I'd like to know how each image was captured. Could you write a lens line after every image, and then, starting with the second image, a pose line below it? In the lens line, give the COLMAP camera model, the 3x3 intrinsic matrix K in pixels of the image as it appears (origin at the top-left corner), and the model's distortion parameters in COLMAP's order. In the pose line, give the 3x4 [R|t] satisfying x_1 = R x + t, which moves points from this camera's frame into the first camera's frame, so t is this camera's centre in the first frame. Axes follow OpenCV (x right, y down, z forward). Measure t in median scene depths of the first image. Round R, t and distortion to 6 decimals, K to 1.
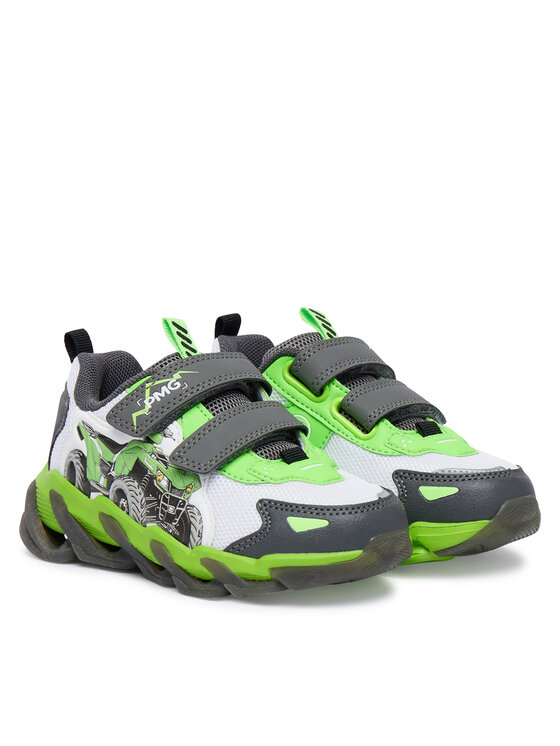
lens RADIAL K [[2671.2, 0, 280.0], [0, 2671.2, 373.0], [0, 0, 1]] dist [0.132670, 0.371099]
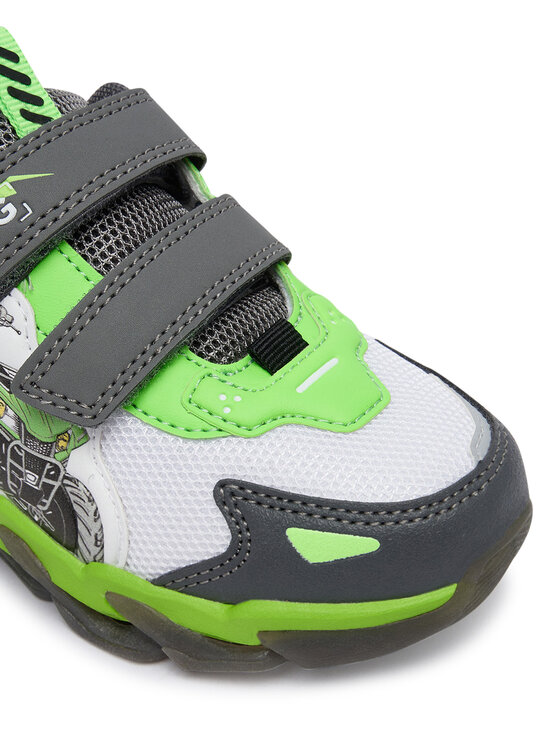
lens RADIAL K [[1523.3, 0, 280.0], [0, 1523.3, 373.0], [0, 0, 1]] dist [-0.003682, -0.089051]
pose [[0.992465, -0.101605, 0.068487, -0.013145], [0.063967, 0.906348, 0.417663, -0.077630], [-0.104510, -0.410134, 0.906017, 0.754177]]
